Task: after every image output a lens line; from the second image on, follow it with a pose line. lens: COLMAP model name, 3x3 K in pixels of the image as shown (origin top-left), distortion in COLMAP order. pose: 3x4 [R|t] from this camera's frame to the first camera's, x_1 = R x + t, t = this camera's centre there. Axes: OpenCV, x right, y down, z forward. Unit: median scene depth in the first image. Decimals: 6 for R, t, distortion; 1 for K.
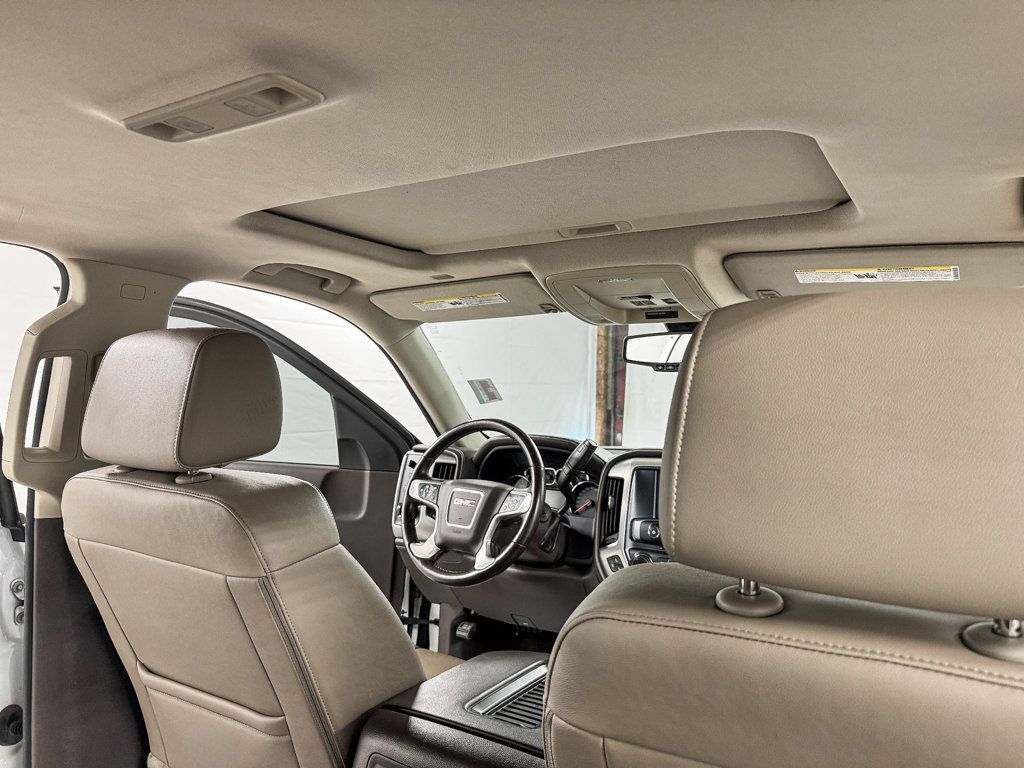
lens RADIAL K [[728.6, 0, 512.0], [0, 728.6, 383.9], [0, 0, 1]] dist [0.034491, -0.034787]
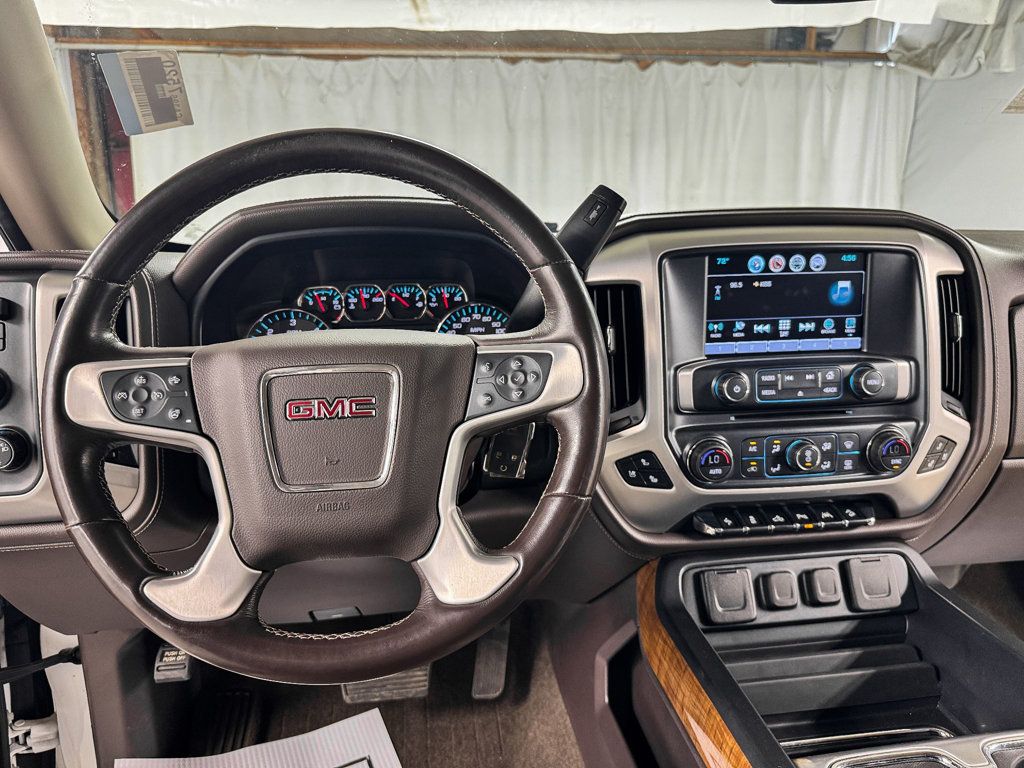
lens RADIAL K [[728.6, 0, 509.1], [0, 728.6, 388.9], [0, 0, 1]] dist [0.034491, -0.034787]
pose [[0.772910, -0.188894, 0.605747, -0.187722], [0.035154, 0.965942, 0.256361, 0.074400], [-0.633541, -0.176849, 0.753226, 0.696727]]
